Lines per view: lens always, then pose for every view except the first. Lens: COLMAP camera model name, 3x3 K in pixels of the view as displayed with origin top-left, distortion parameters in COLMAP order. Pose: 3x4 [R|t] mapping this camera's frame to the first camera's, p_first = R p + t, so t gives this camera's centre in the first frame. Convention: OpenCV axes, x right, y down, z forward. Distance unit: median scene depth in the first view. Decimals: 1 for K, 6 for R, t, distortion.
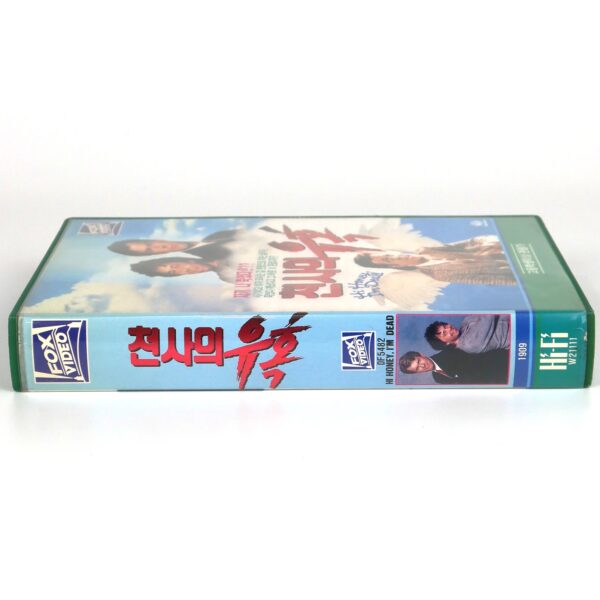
lens RADIAL K [[1529.1, 0, 320.3], [0, 1529.1, 299.5], [0, 0, 1]] dist [-0.002315, -0.498394]
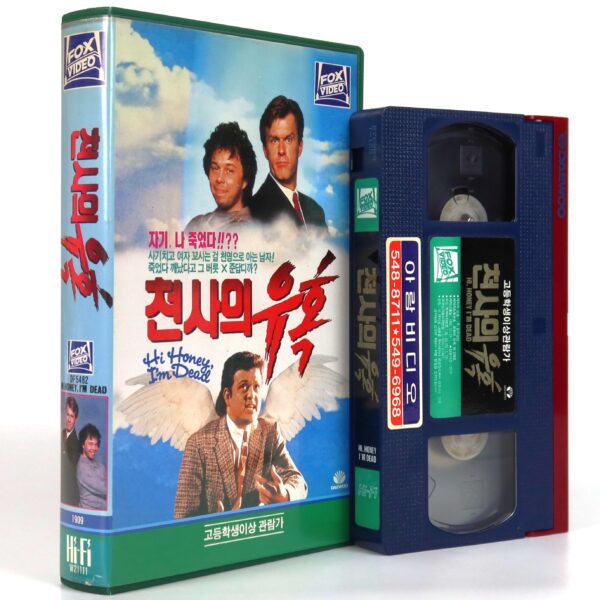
lens RADIAL K [[1469.4, 0, 300.0], [0, 1469.4, 280.1], [0, 0, 1]] dist [-0.012421, -0.268494]
pose [[-0.011261, 0.999859, 0.012463, -0.037260], [-0.894435, -0.015645, 0.446924, -0.497674], [0.447056, -0.006114, 0.894485, 0.188827]]
